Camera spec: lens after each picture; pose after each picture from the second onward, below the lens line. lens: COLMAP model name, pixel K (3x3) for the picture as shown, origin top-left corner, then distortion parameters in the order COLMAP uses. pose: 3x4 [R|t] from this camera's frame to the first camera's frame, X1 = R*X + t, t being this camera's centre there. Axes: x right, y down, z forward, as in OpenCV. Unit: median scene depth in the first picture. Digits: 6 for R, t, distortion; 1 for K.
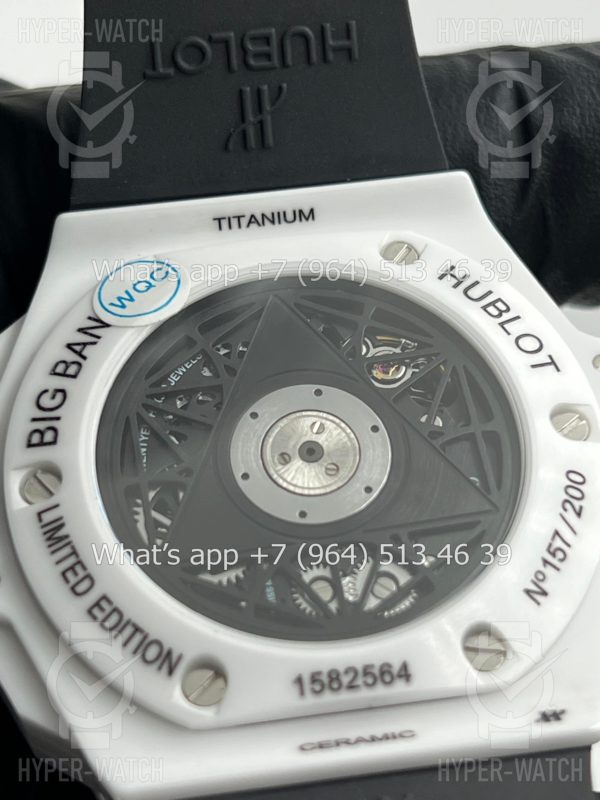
lens RADIAL K [[2011.6, 0, 300.0], [0, 2011.6, 400.0], [0, 0, 1]] dist [0.184278, -0.138455]
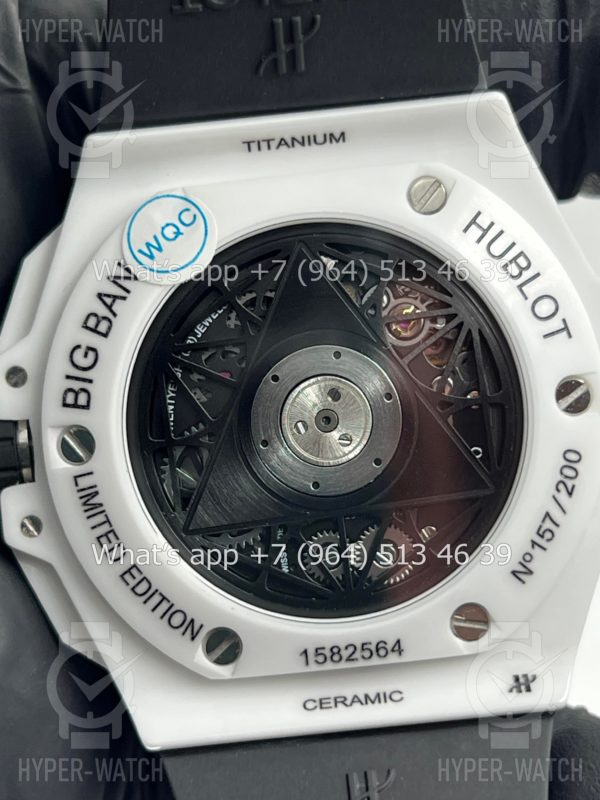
lens RADIAL K [[2011.6, 0, 300.0], [0, 2011.6, 400.0], [0, 0, 1]] dist [0.184278, -0.138455]
pose [[0.998506, 0.048090, -0.025927, 0.018182], [-0.026538, 0.841739, 0.539232, -0.554465], [0.047755, -0.537738, 0.841758, 0.104622]]
